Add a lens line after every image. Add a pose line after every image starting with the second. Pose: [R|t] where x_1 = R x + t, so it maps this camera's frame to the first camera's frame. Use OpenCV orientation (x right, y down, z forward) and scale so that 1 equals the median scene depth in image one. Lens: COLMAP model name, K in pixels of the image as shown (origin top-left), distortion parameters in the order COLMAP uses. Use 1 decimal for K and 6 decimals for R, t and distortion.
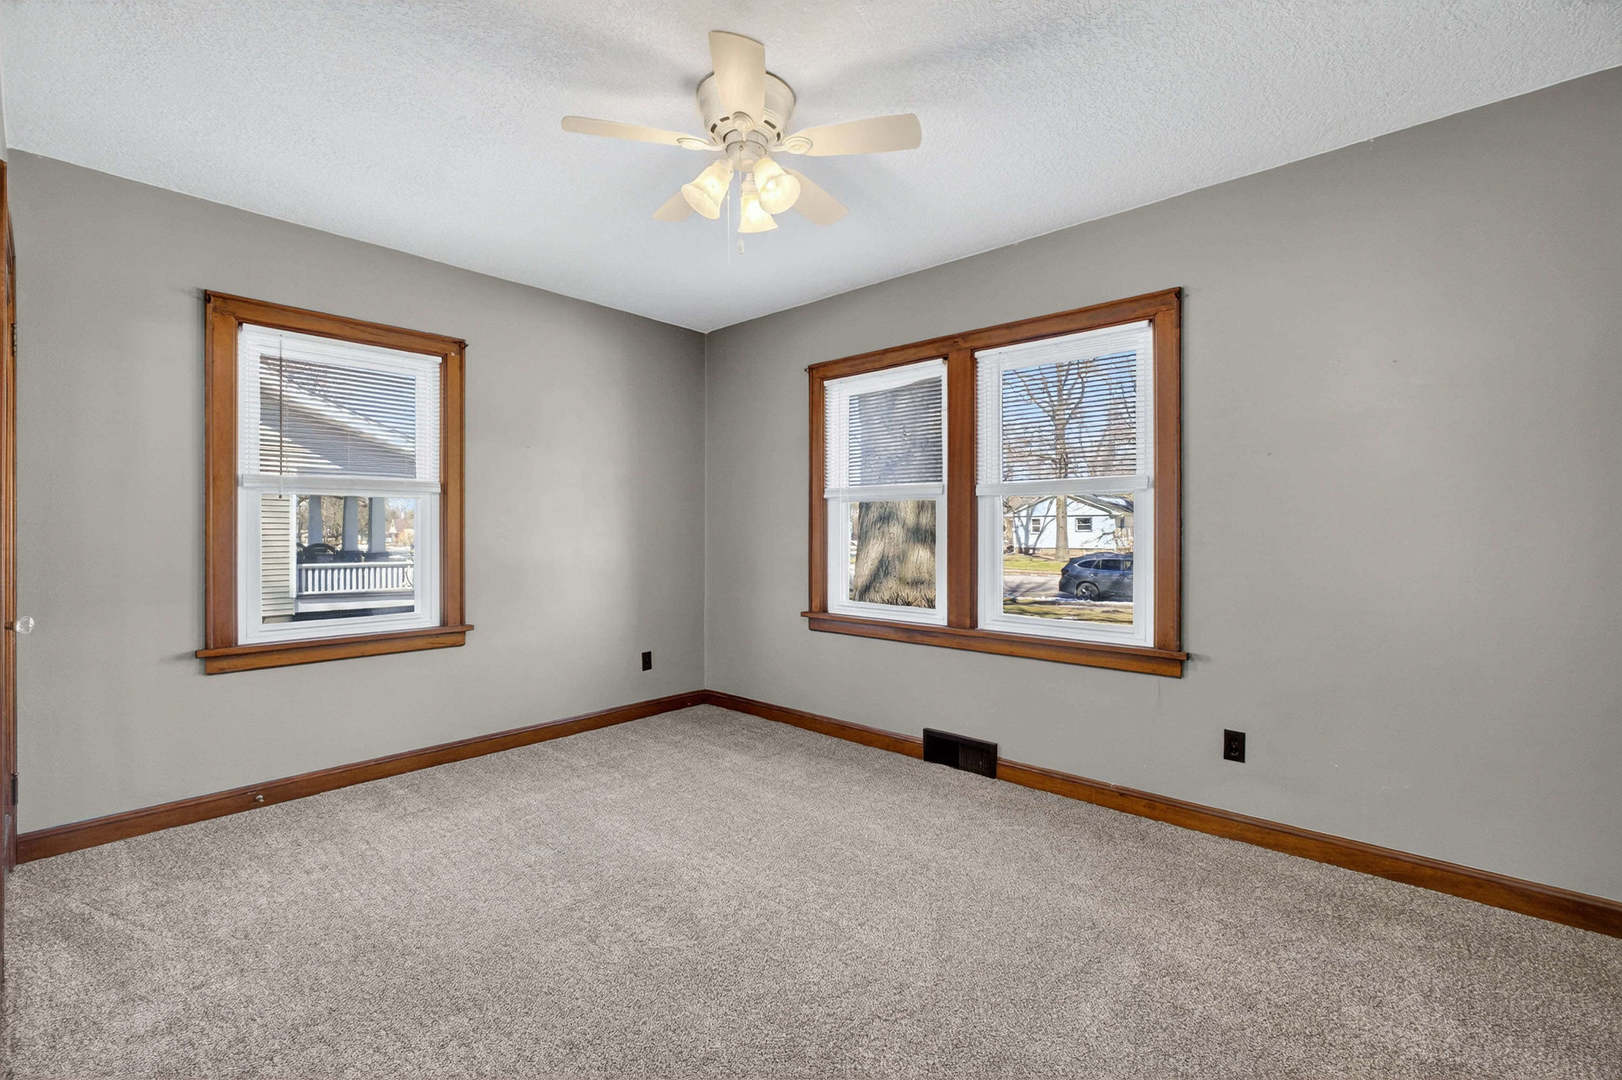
lens RADIAL K [[689.9, 0, 811.8], [0, 689.9, 530.6], [0, 0, 1]] dist [0.000885, 0.000168]
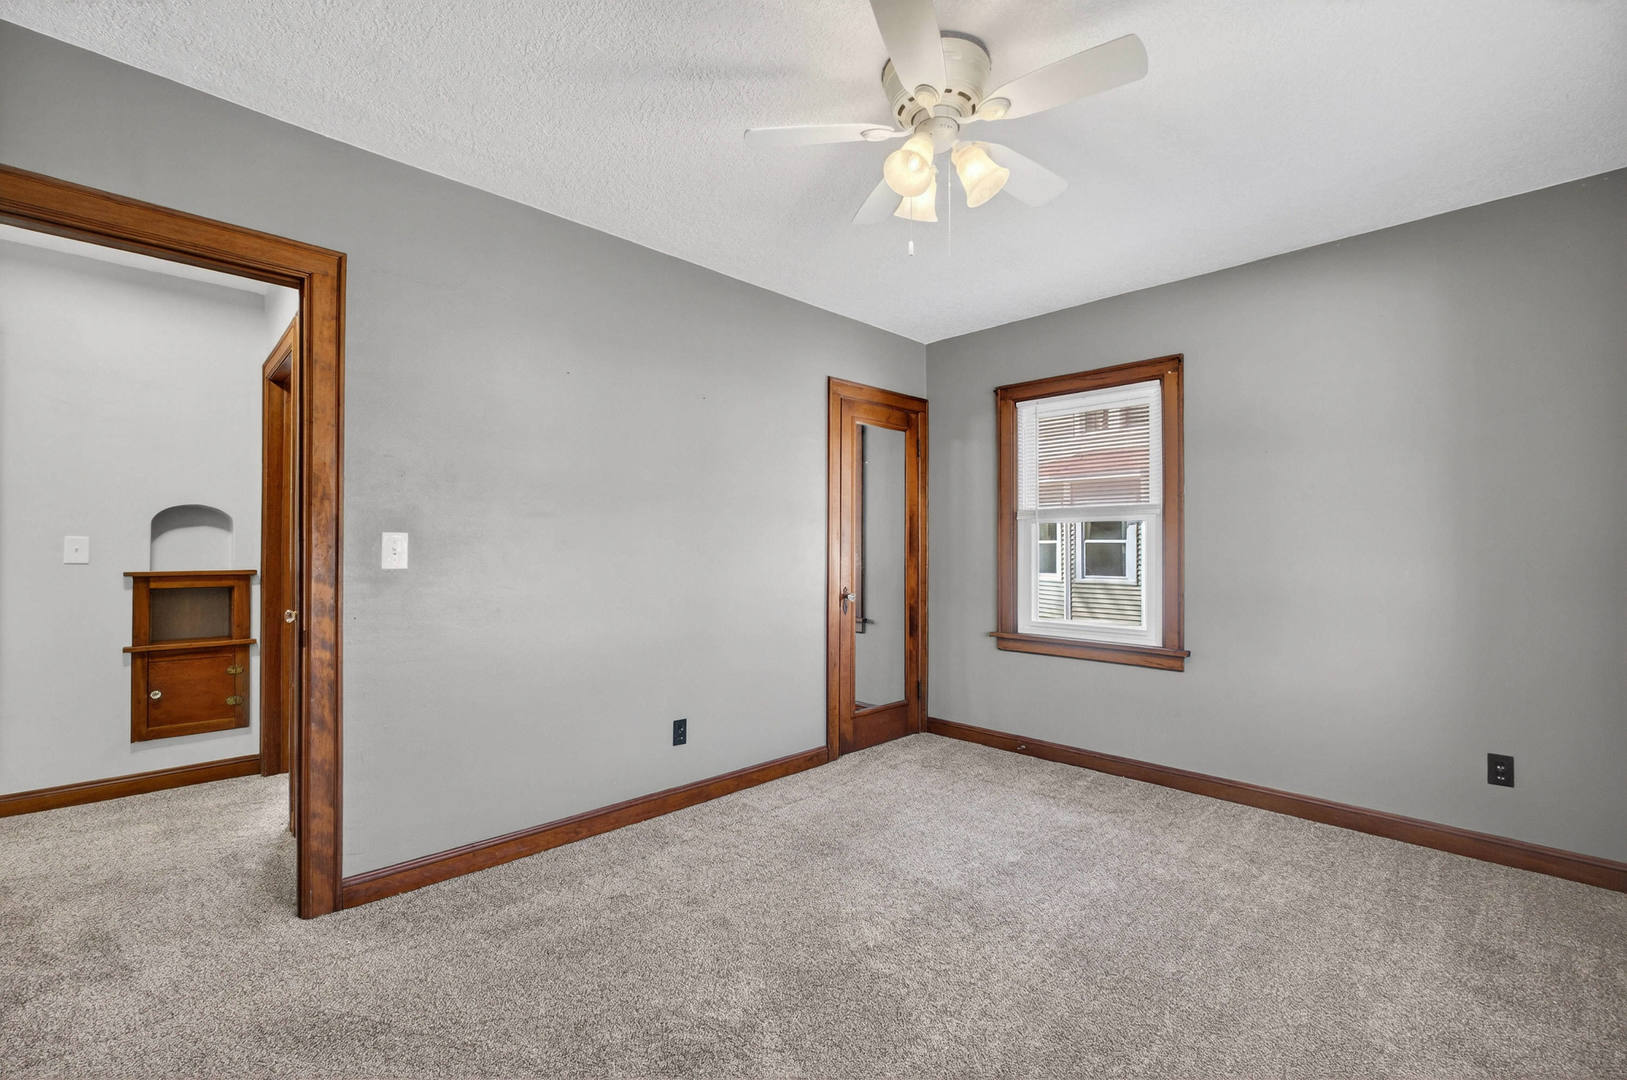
lens RADIAL K [[698.4, 0, 810.9], [0, 698.4, 547.4], [0, 0, 1]] dist [-0.000808, -0.000098]
pose [[-0.052343, -0.005674, -0.998613, 0.564065], [-0.004374, 0.999976, -0.005453, 0.001816], [0.998620, 0.004082, -0.052367, 0.612578]]
